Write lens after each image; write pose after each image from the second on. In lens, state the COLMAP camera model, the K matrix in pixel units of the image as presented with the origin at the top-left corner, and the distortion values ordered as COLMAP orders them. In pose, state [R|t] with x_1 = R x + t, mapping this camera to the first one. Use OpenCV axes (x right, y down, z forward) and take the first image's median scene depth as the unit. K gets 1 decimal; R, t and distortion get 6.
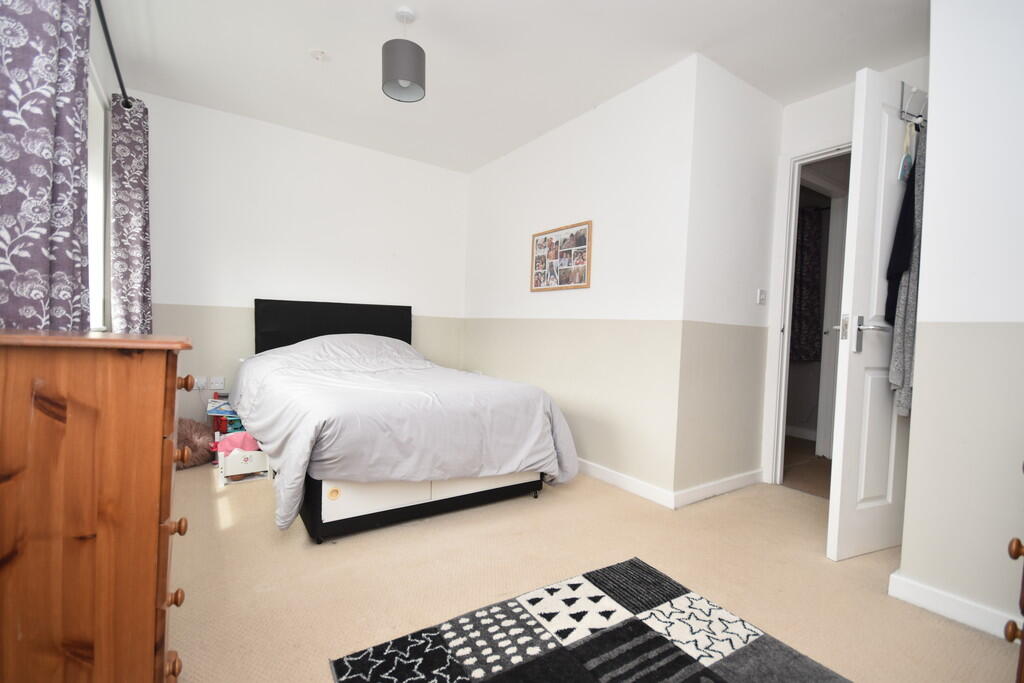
lens RADIAL K [[455.6, 0, 515.3], [0, 455.6, 340.9], [0, 0, 1]] dist [0.001466, -0.005696]
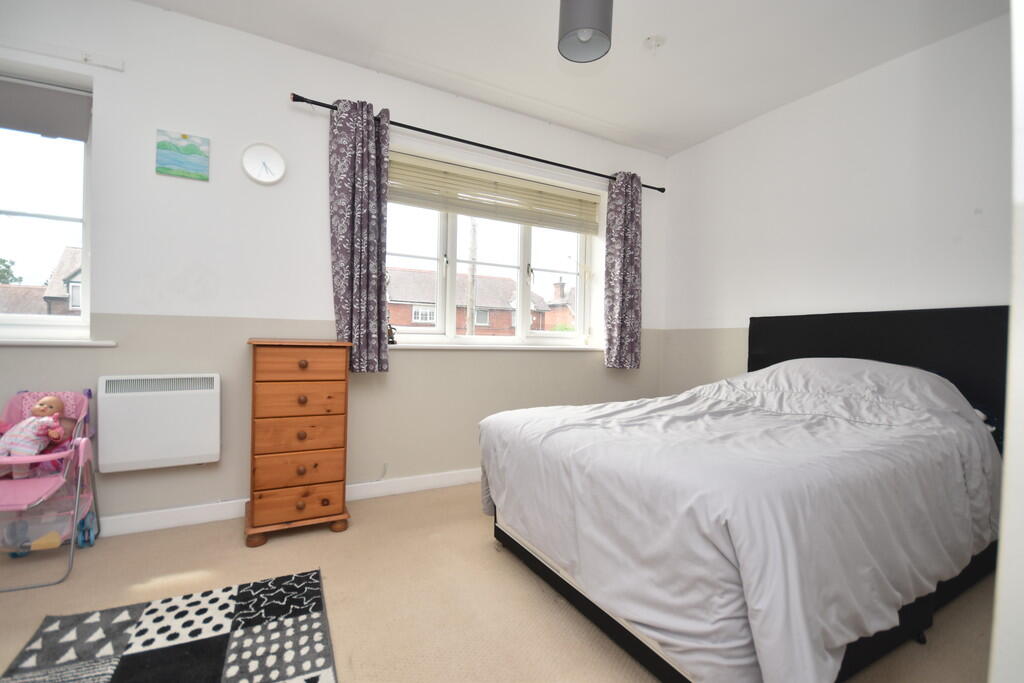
lens RADIAL K [[455.6, 0, 515.8], [0, 455.6, 347.6], [0, 0, 1]] dist [0.001466, -0.005696]
pose [[-0.090472, -0.019033, -0.995717, 0.486812], [-0.046093, 0.998826, -0.014904, 0.001753], [0.994832, 0.044547, -0.091243, 0.857885]]
